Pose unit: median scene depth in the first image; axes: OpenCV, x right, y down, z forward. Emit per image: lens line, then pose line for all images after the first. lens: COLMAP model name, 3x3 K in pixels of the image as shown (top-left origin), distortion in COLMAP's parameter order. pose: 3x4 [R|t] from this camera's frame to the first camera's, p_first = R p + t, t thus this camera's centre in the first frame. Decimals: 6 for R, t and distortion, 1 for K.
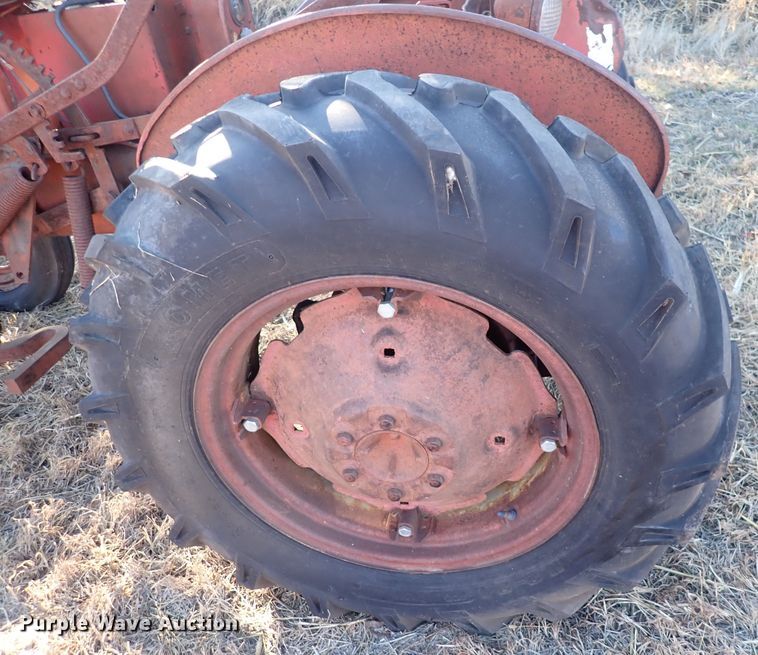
lens RADIAL K [[653.9, 0, 385.6], [0, 653.9, 332.2], [0, 0, 1]] dist [0.001351, -0.005264]
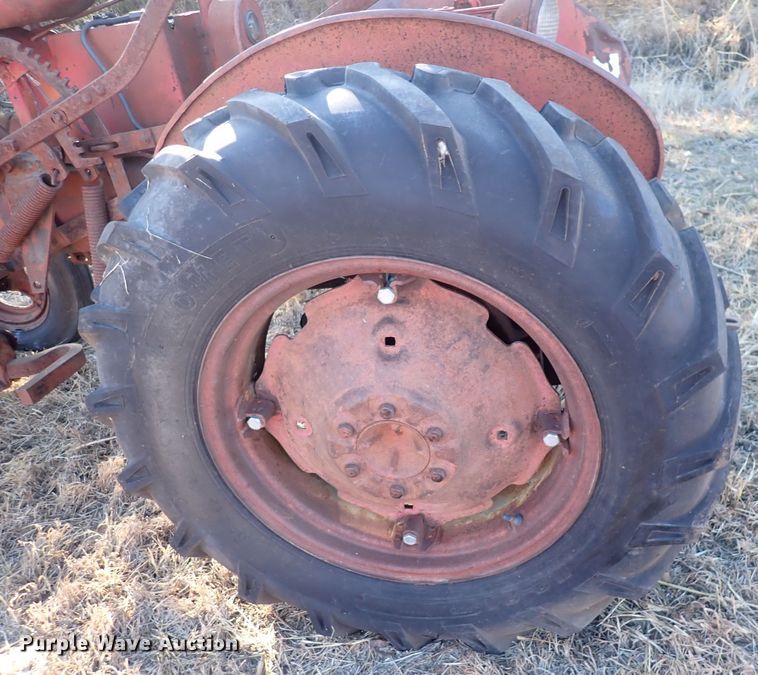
lens RADIAL K [[672.4, 0, 398.4], [0, 672.4, 349.4], [0, 0, 1]] dist [0.002061, -0.007235]
pose [[0.999680, 0.004501, -0.024903, 0.039175], [-0.006649, 0.996197, -0.086873, 0.118106], [0.024417, 0.087011, 0.995908, -0.030416]]
